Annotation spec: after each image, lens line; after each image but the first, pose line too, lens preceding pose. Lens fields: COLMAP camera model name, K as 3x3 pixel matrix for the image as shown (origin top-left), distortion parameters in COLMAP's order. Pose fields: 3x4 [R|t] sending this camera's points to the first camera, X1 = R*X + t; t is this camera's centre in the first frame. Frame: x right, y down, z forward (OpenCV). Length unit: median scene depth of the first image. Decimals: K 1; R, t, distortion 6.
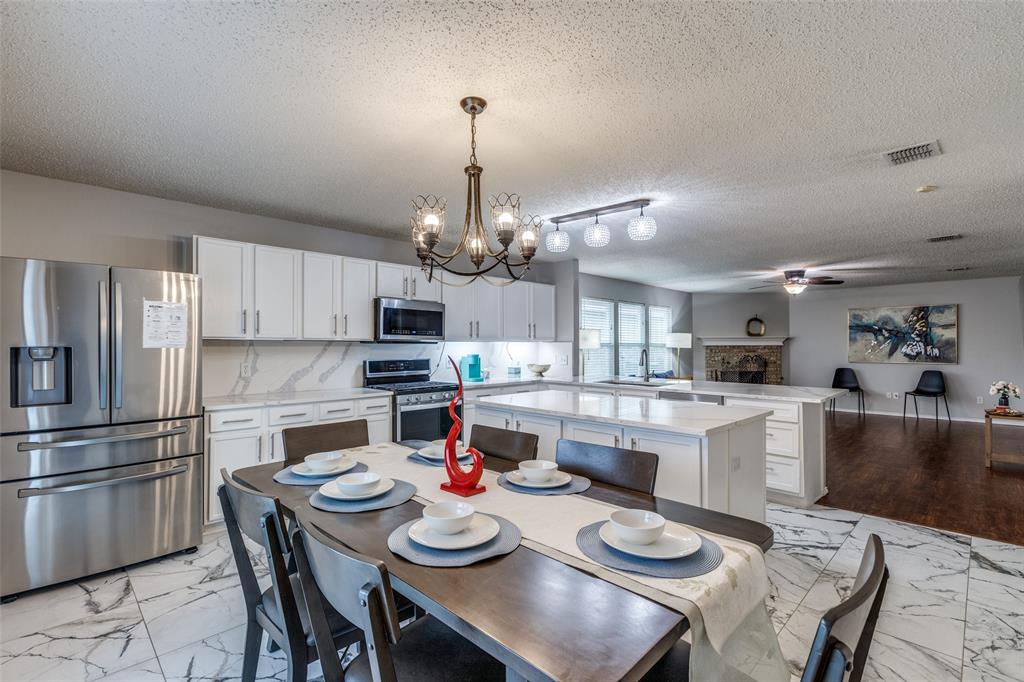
lens RADIAL K [[468.1, 0, 511.5], [0, 468.1, 342.0], [0, 0, 1]] dist [0.000890, -0.000395]
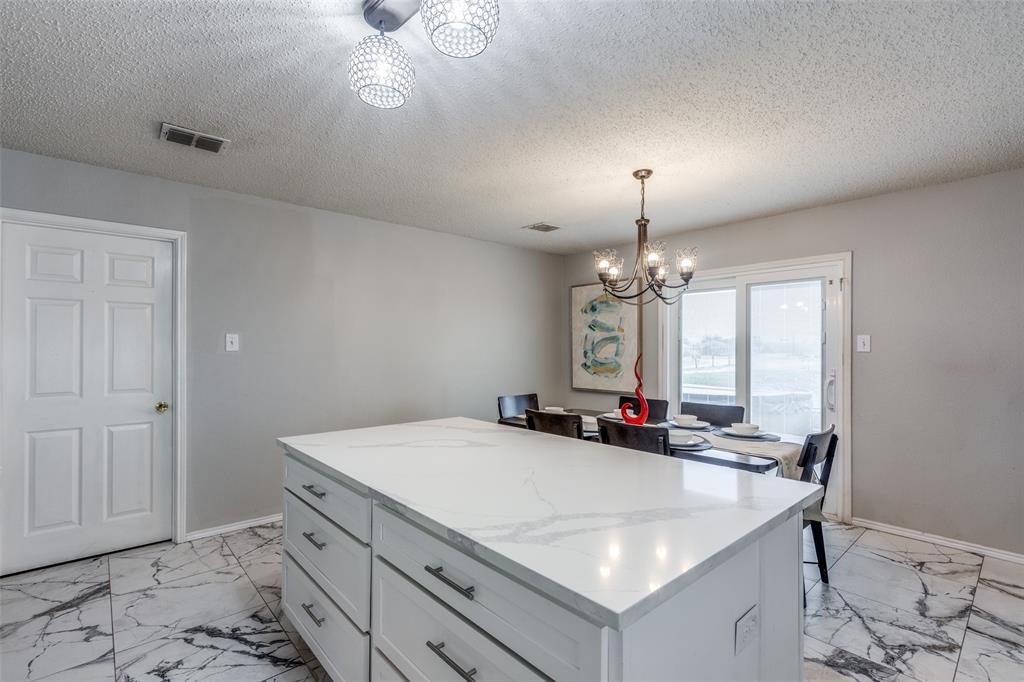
lens RADIAL K [[468.1, 0, 510.2], [0, 468.1, 340.5], [0, 0, 1]] dist [0.000890, -0.000395]
pose [[-0.998495, 0.000460, 0.054842, 0.095905], [-0.000631, 0.999802, -0.019883, 0.005905], [-0.054840, -0.019888, -0.998297, 0.987599]]
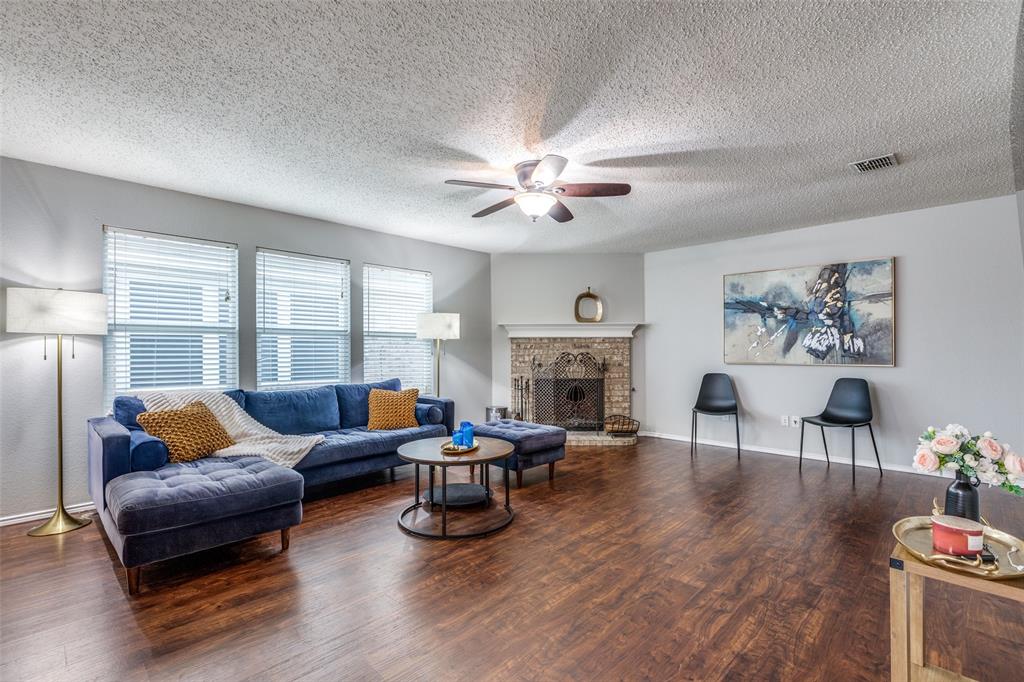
lens RADIAL K [[468.1, 0, 509.4], [0, 468.1, 343.8], [0, 0, 1]] dist [0.000890, -0.000395]
pose [[0.999886, -0.001266, 0.015028, 0.774010], [0.001305, 0.999996, -0.002605, 0.033910], [-0.015025, 0.002624, 0.999884, 0.720881]]
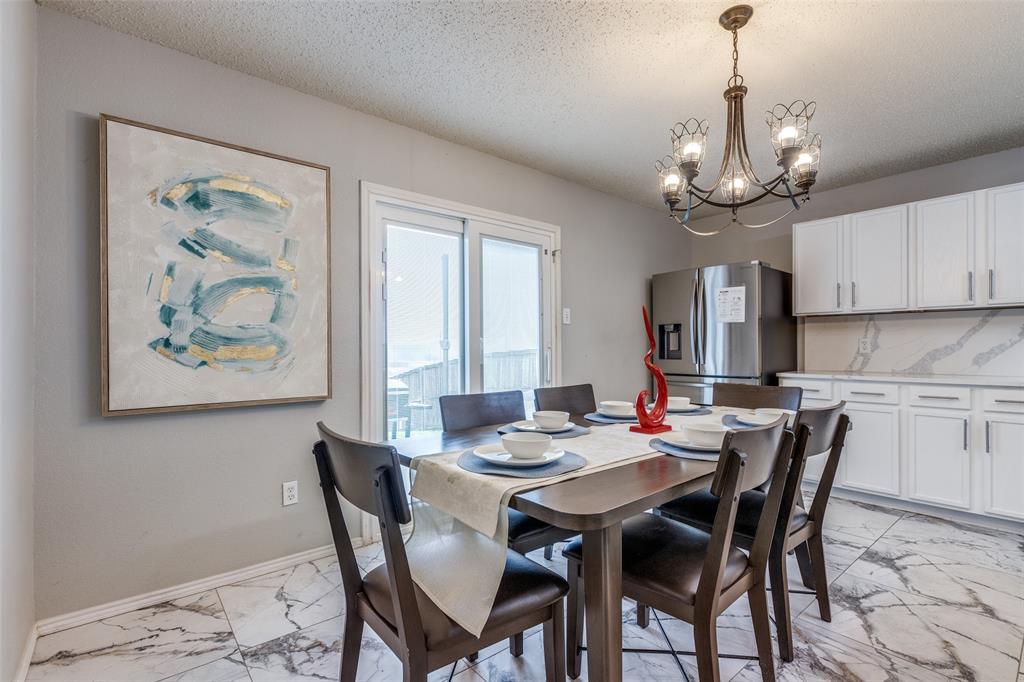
lens RADIAL K [[468.1, 0, 502.0], [0, 468.1, 347.7], [0, 0, 1]] dist [0.000890, -0.000395]
pose [[-0.101170, -0.001777, -0.994868, 0.342397], [0.007334, 0.999970, -0.002531, 0.045234], [0.994842, -0.007552, -0.101154, 0.268263]]
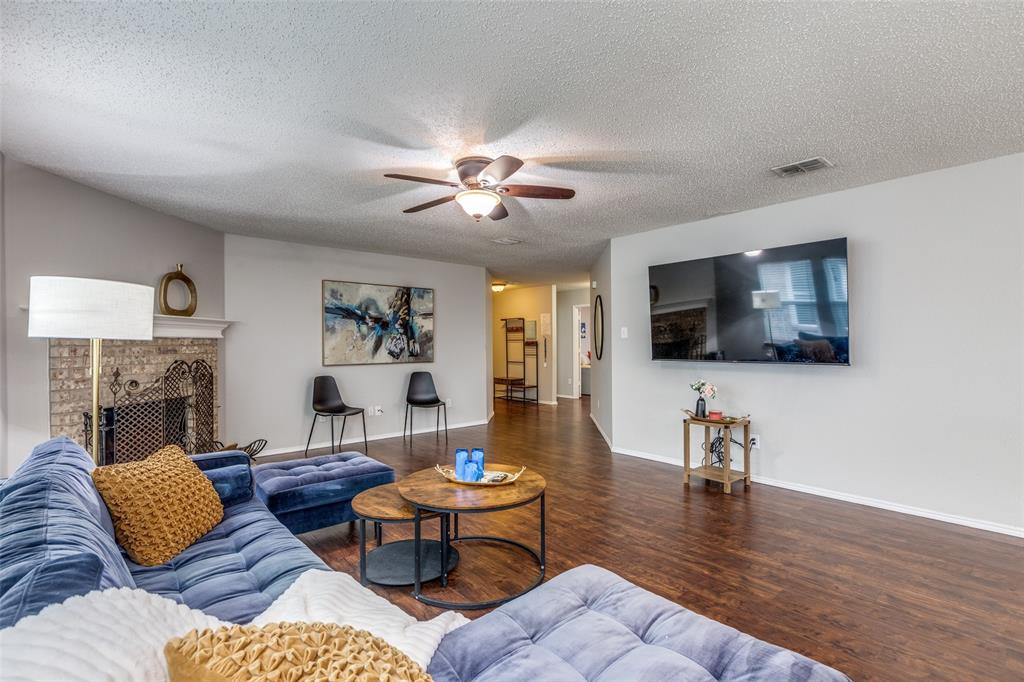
lens RADIAL K [[468.1, 0, 503.7], [0, 468.1, 340.5], [0, 0, 1]] dist [0.000890, -0.000395]
pose [[0.076232, 0.009250, 0.997047, 0.222799], [-0.002714, 0.999955, -0.009069, 0.025587], [-0.997086, -0.002015, 0.076253, 1.274294]]
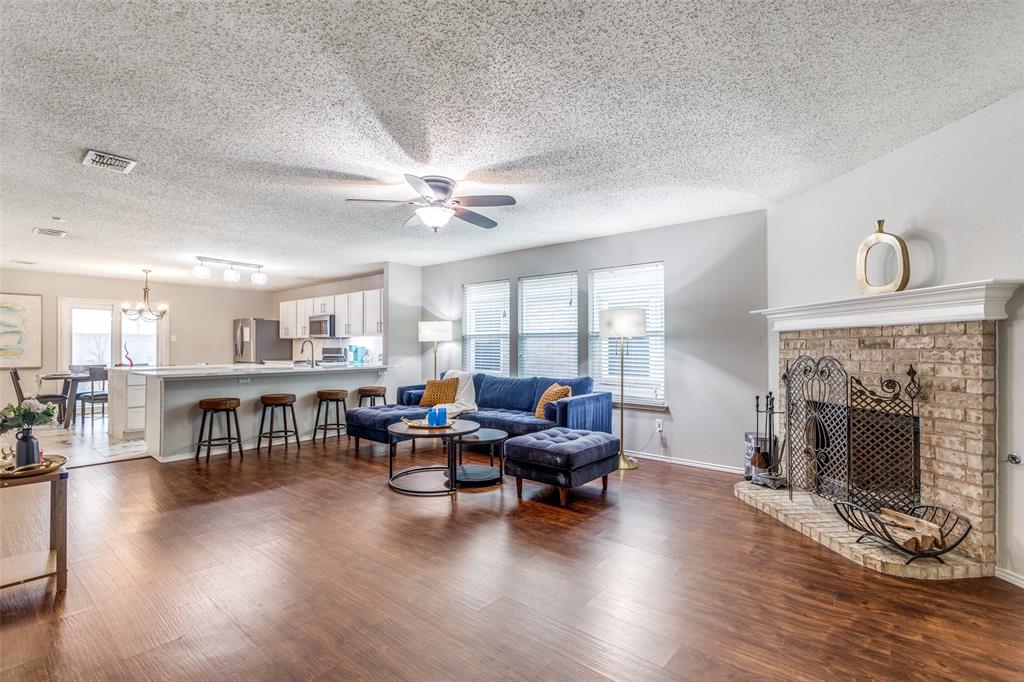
lens RADIAL K [[468.1, 0, 505.8], [0, 468.1, 343.7], [0, 0, 1]] dist [0.000890, -0.000395]
pose [[0.087839, -0.008433, -0.996099, 1.515823], [0.006036, 0.999950, -0.007933, 0.038367], [0.996116, -0.005316, 0.087886, 1.395133]]
